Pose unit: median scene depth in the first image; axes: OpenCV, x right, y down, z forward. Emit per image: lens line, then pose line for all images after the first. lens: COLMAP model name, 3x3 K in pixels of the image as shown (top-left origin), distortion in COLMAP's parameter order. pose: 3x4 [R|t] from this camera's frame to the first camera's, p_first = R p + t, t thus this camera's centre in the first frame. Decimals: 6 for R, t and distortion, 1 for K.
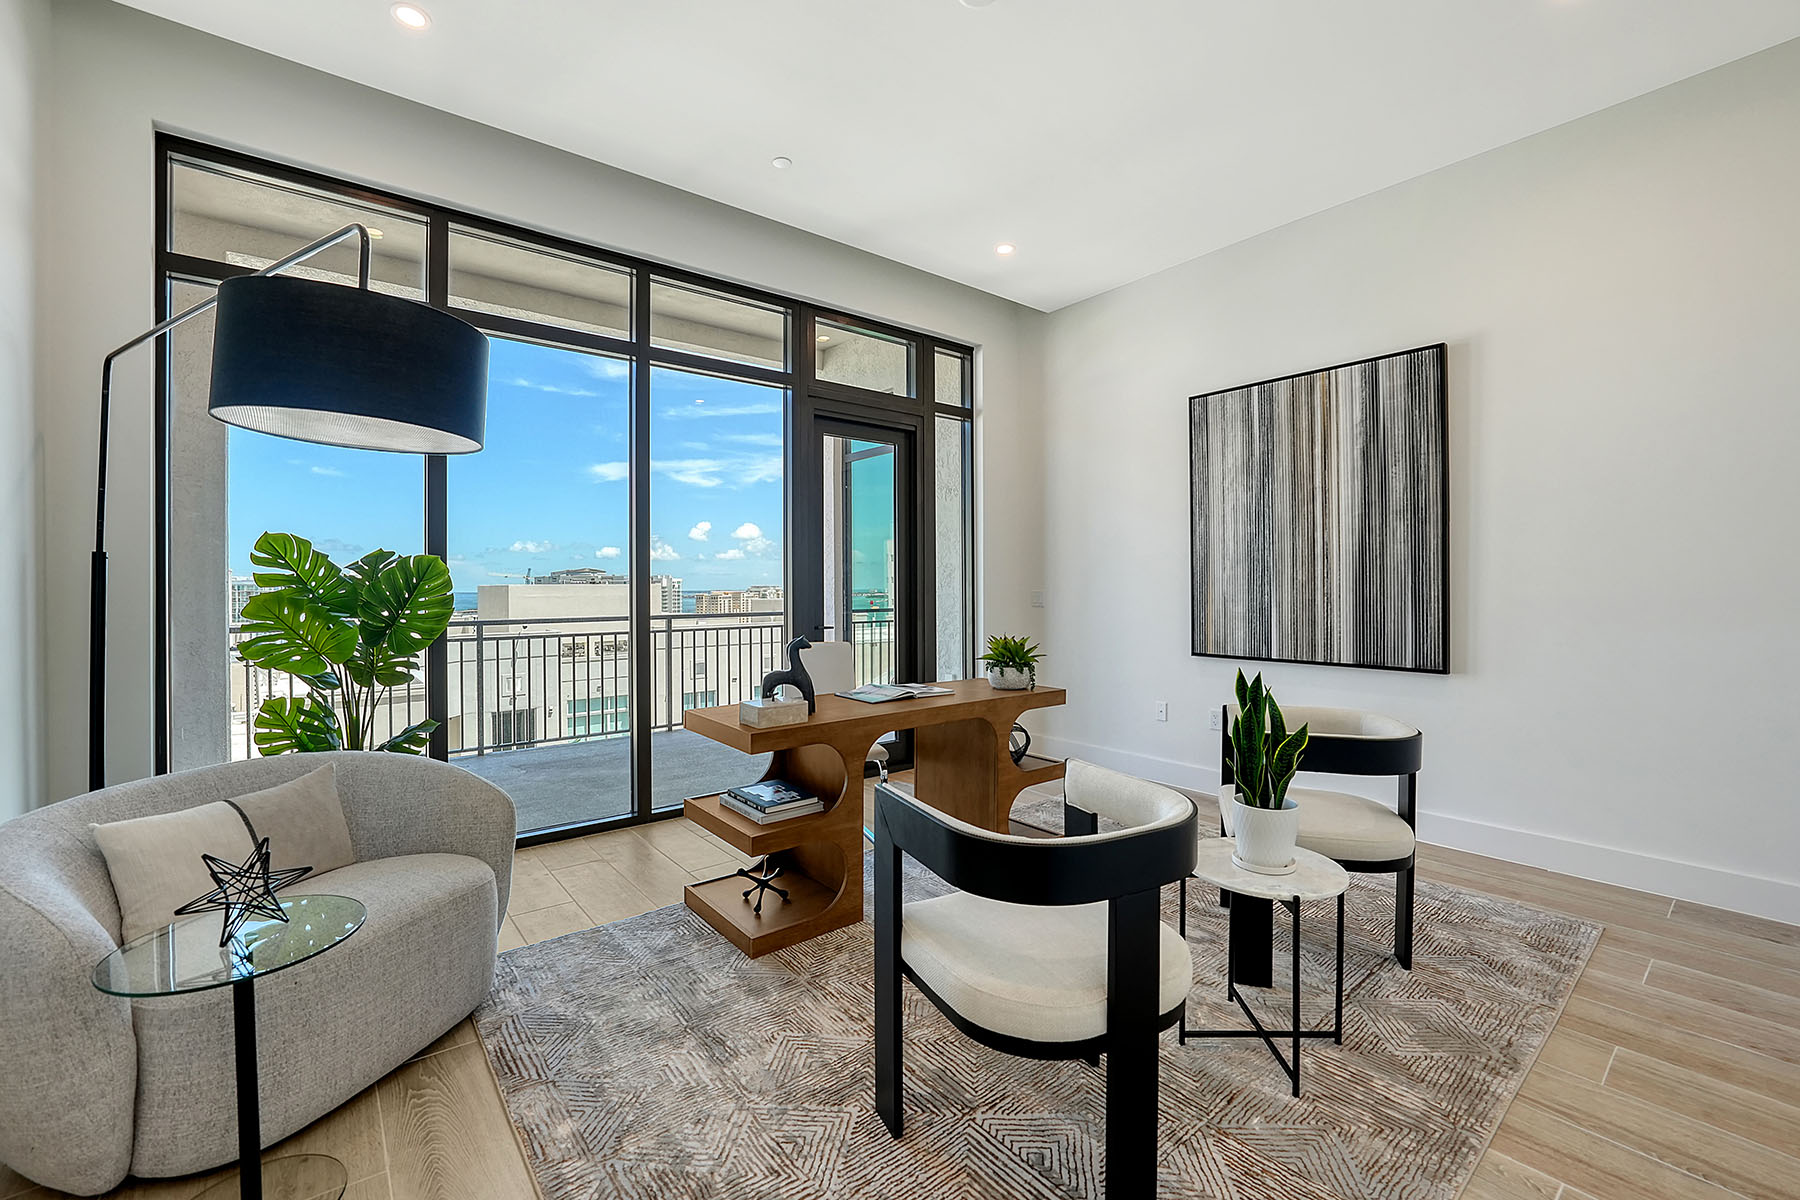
lens RADIAL K [[756.4, 0, 898.0], [0, 756.4, 587.9], [0, 0, 1]] dist [-0.002391, -0.000068]
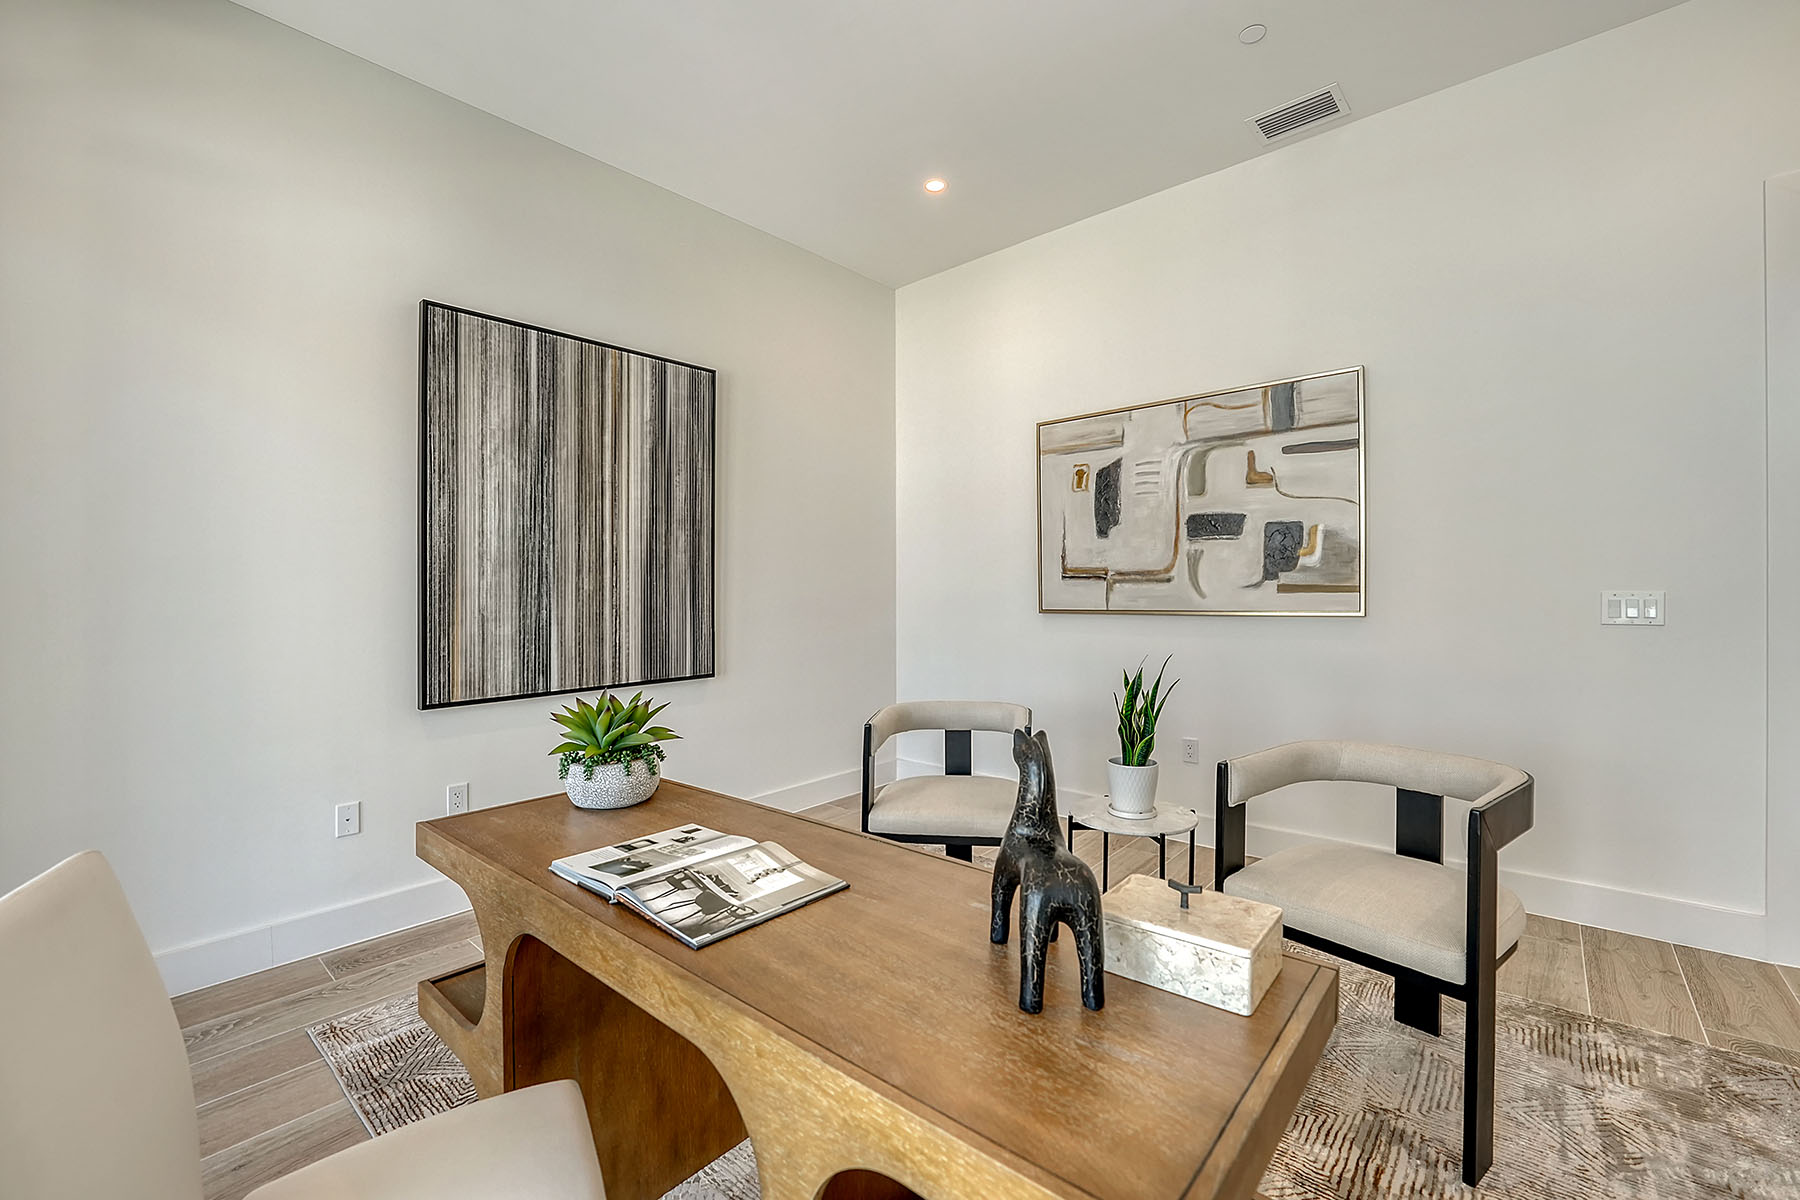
lens RADIAL K [[756.4, 0, 898.2], [0, 756.4, 590.1], [0, 0, 1]] dist [-0.002391, -0.000068]
pose [[-0.162880, 0.002408, 0.986643, -0.330500], [0.012981, 0.999916, -0.000298, -0.005453], [-0.986560, 0.012759, -0.162898, 0.788473]]
